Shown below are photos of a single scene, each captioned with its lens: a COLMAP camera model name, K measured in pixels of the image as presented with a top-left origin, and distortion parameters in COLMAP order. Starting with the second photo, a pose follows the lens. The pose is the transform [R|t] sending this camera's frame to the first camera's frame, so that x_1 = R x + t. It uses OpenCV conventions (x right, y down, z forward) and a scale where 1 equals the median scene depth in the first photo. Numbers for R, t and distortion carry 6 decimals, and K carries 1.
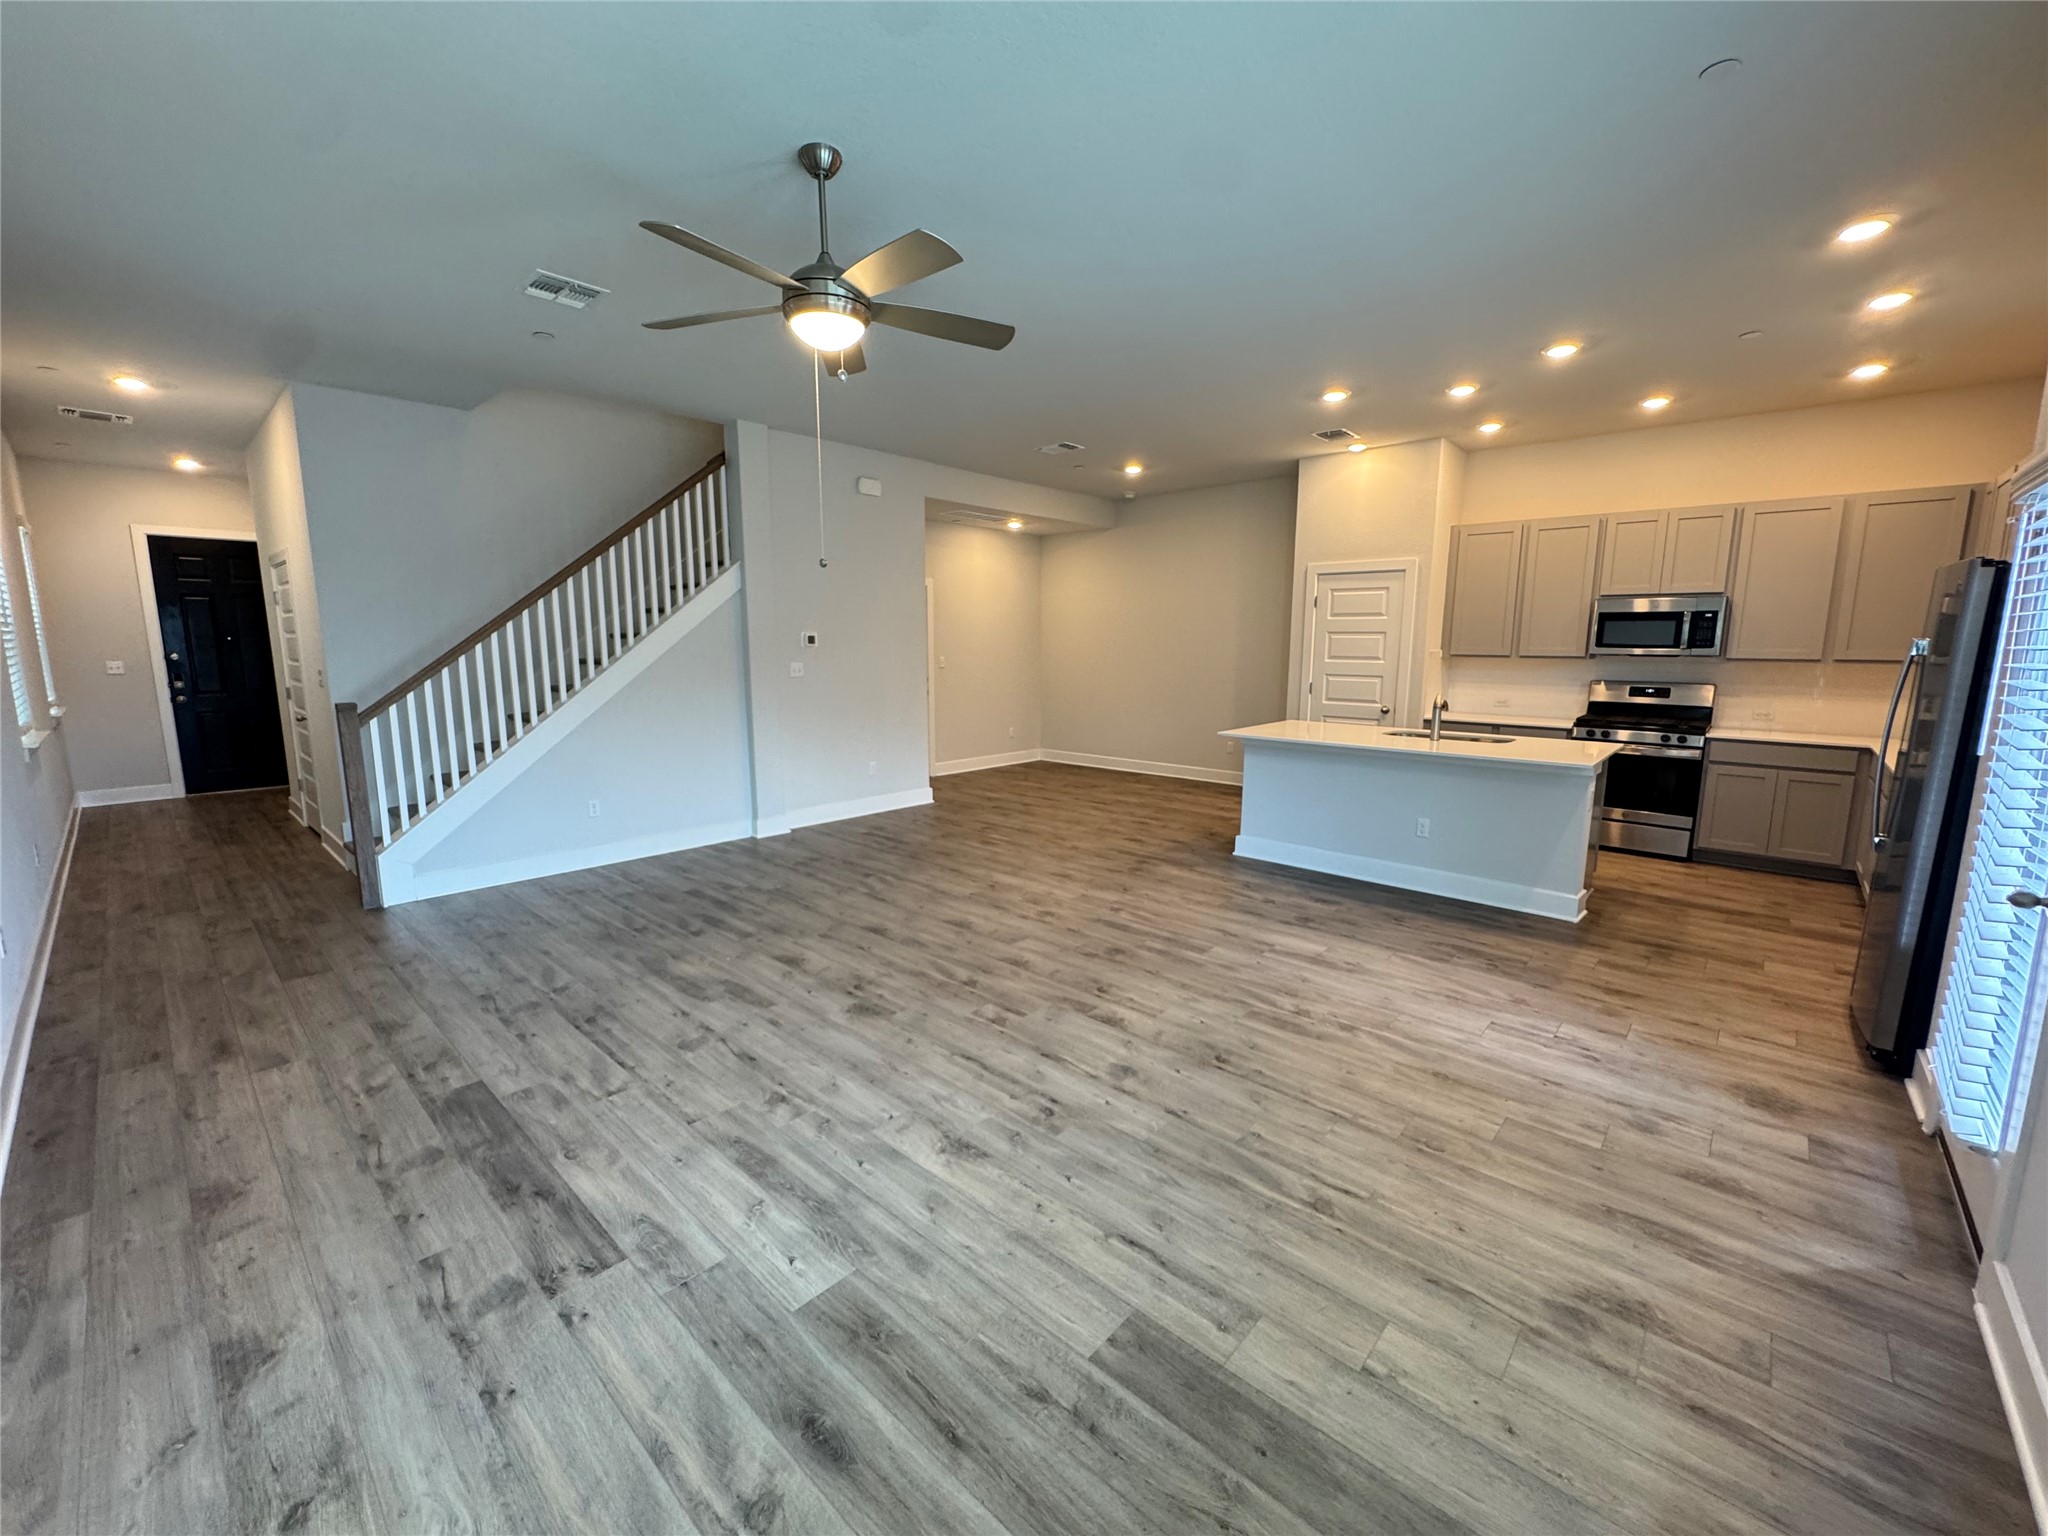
lens RADIAL K [[824.4, 0, 1021.5], [0, 824.4, 767.2], [0, 0, 1]] dist [-0.001922, -0.000473]
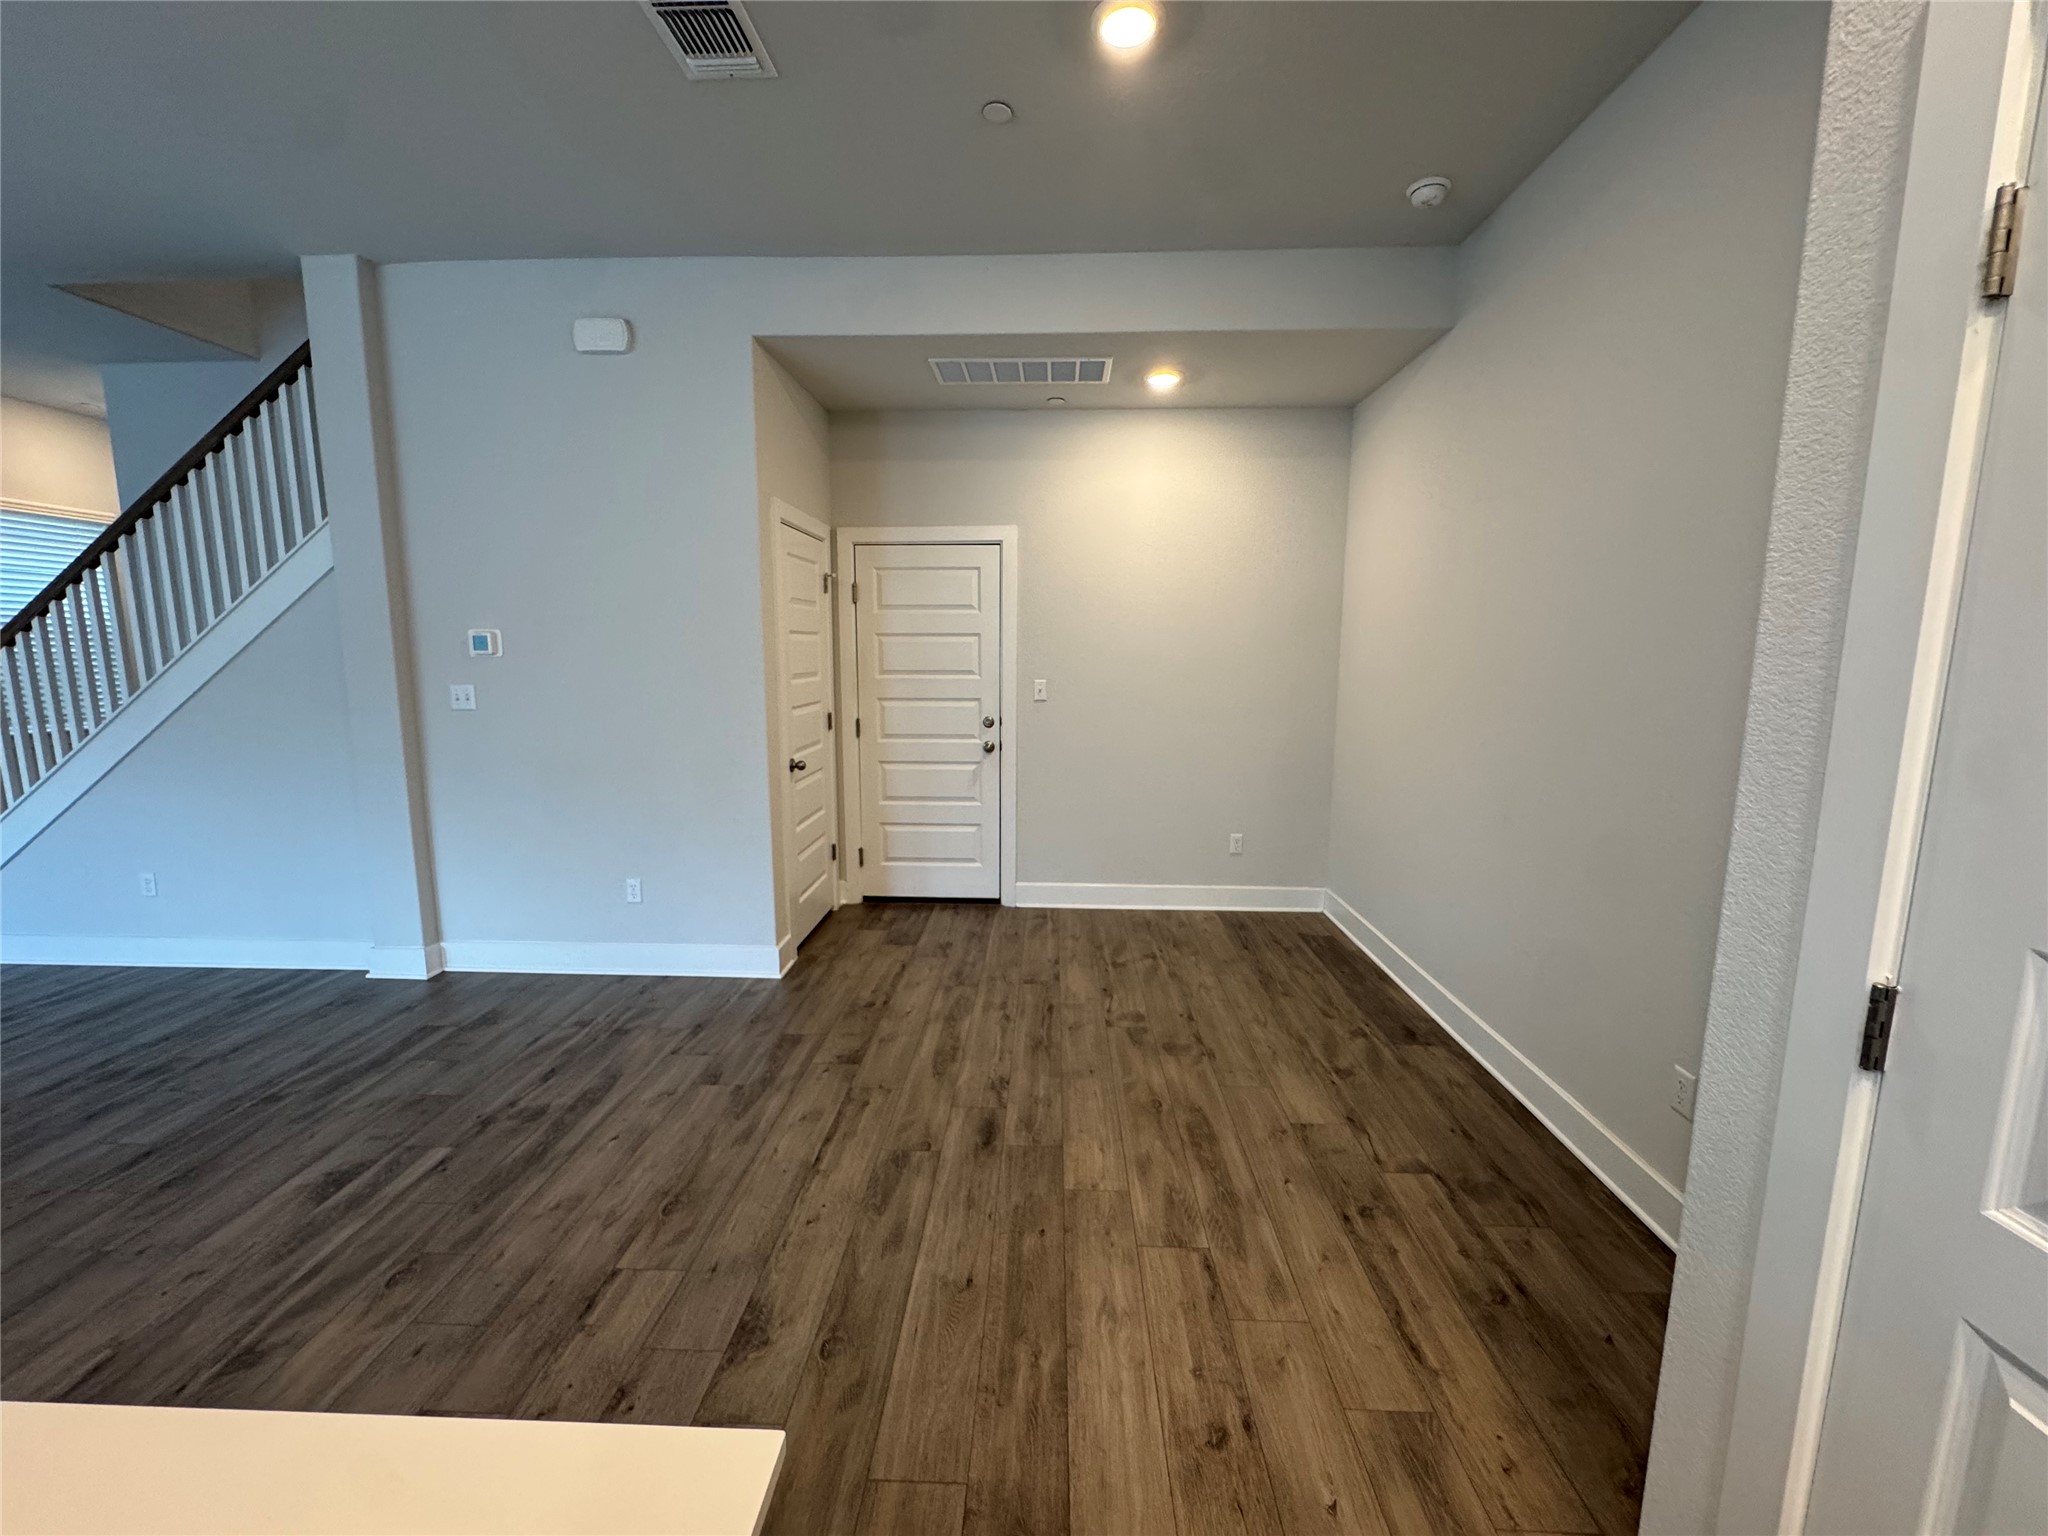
lens RADIAL K [[824.4, 0, 1021.5], [0, 824.4, 767.2], [0, 0, 1]] dist [-0.001922, -0.000473]
pose [[0.649249, 0.107662, -0.752917, 0.470719], [-0.118956, 0.992122, 0.039289, -0.163329], [0.751215, 0.064056, 0.656942, 1.089059]]
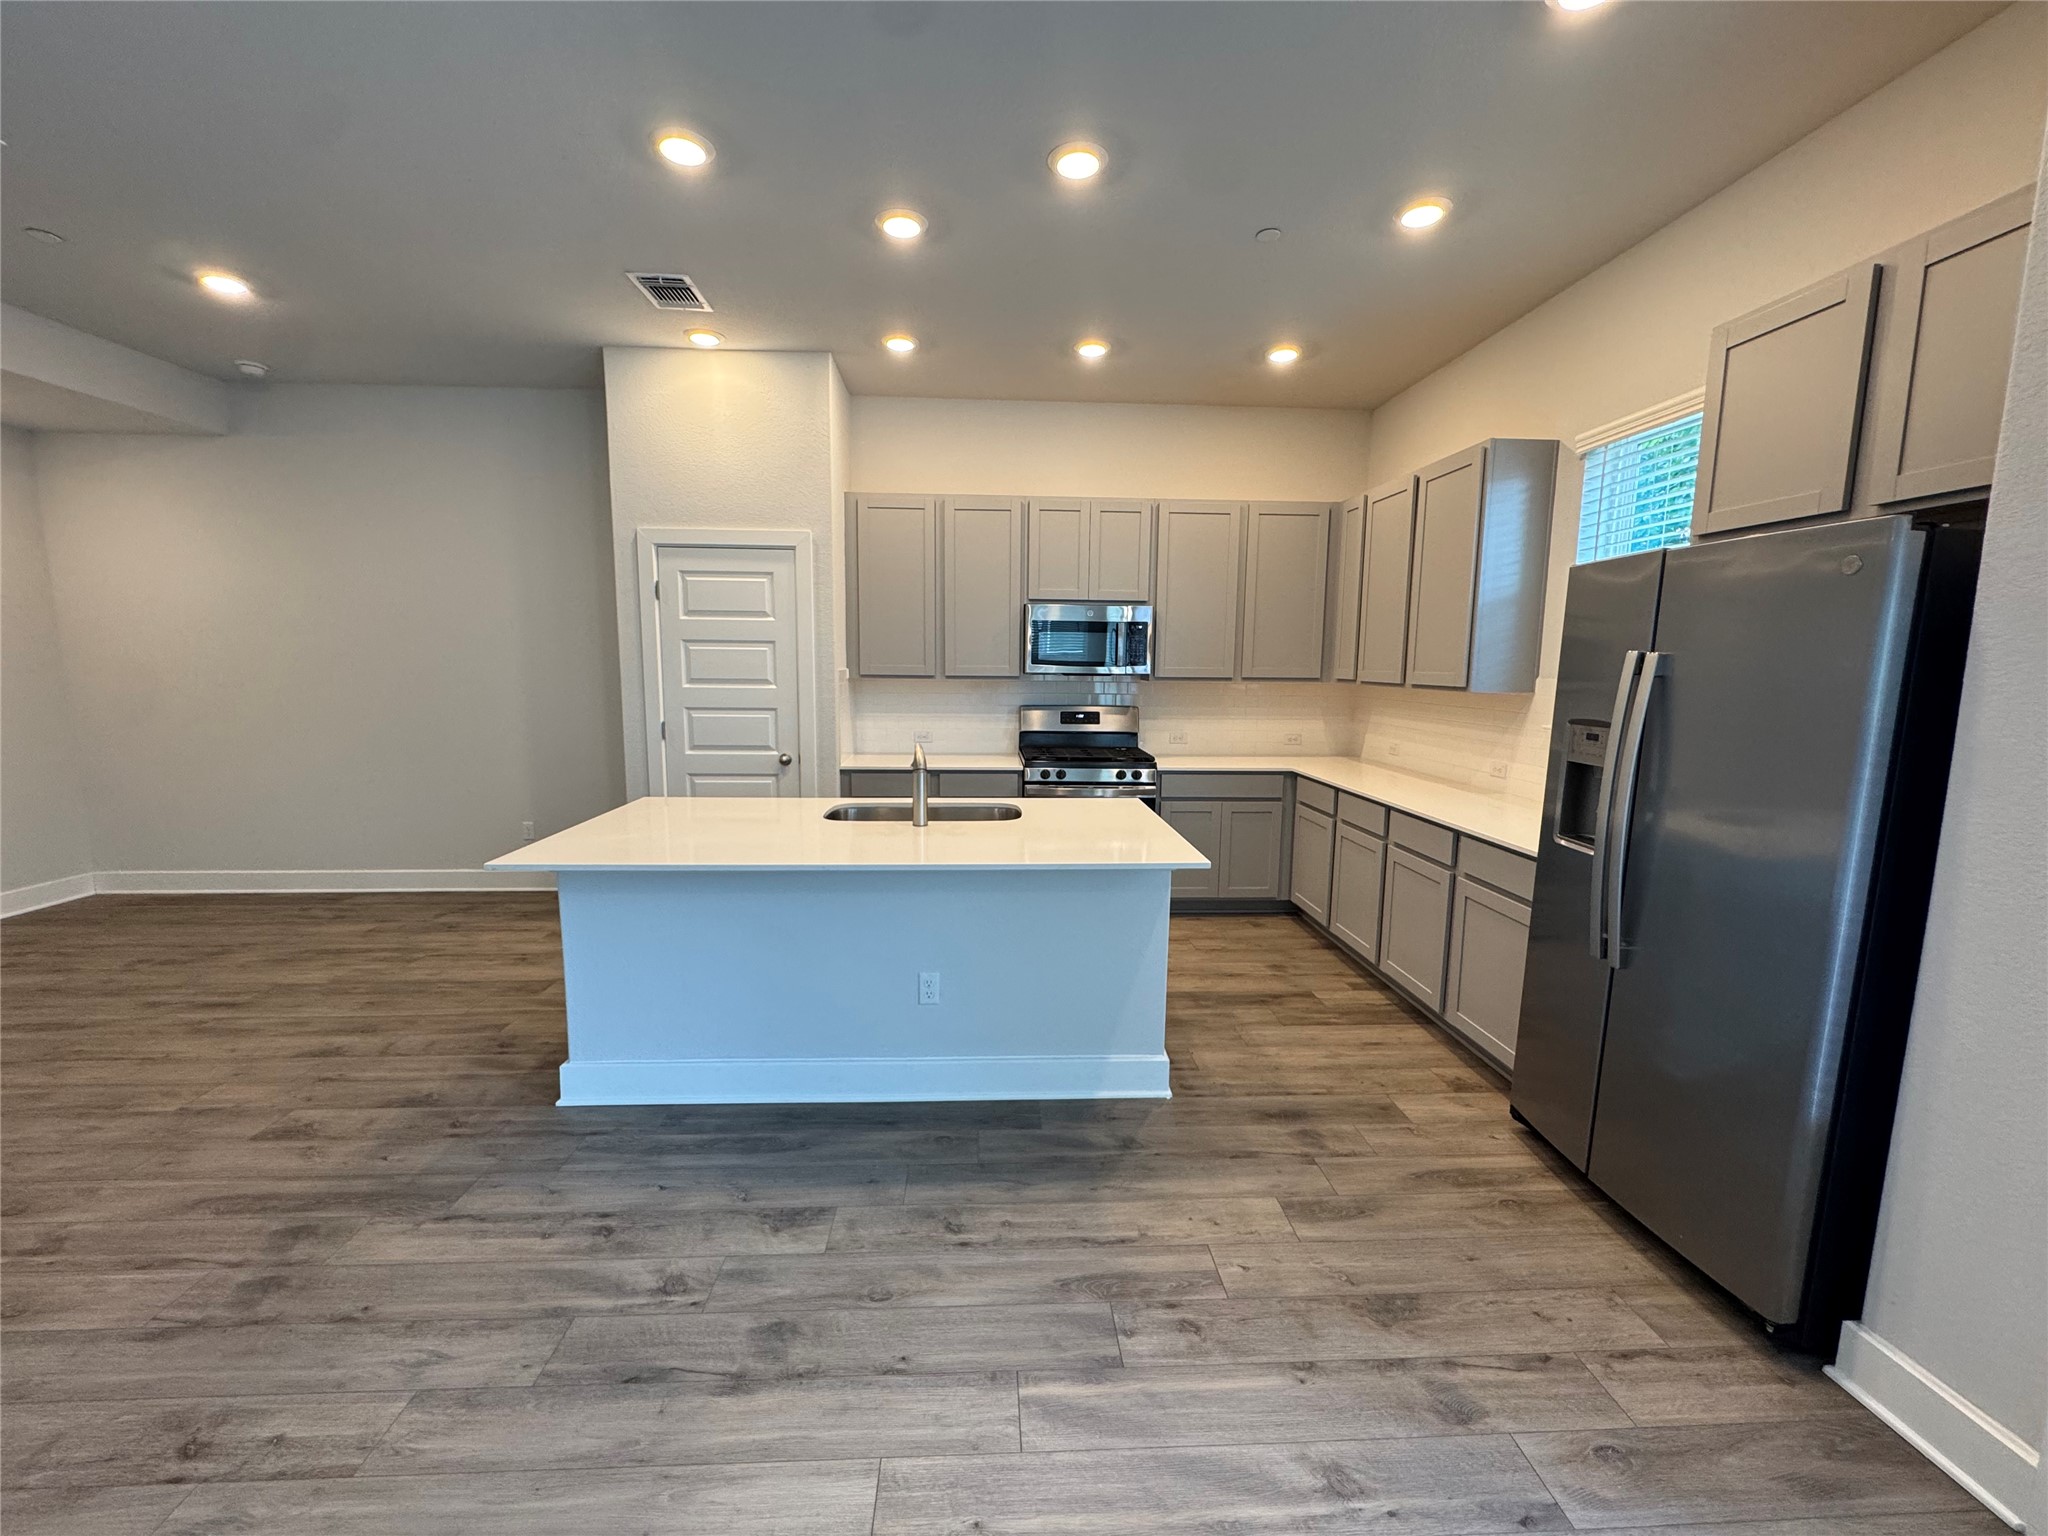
lens RADIAL K [[824.4, 0, 1021.5], [0, 824.4, 767.2], [0, 0, 1]] dist [-0.001922, -0.000473]
pose [[0.703333, -0.087445, 0.705462, 0.135344], [0.102339, 0.994523, 0.021245, -0.071808], [-0.703456, 0.057254, 0.708429, 0.495016]]
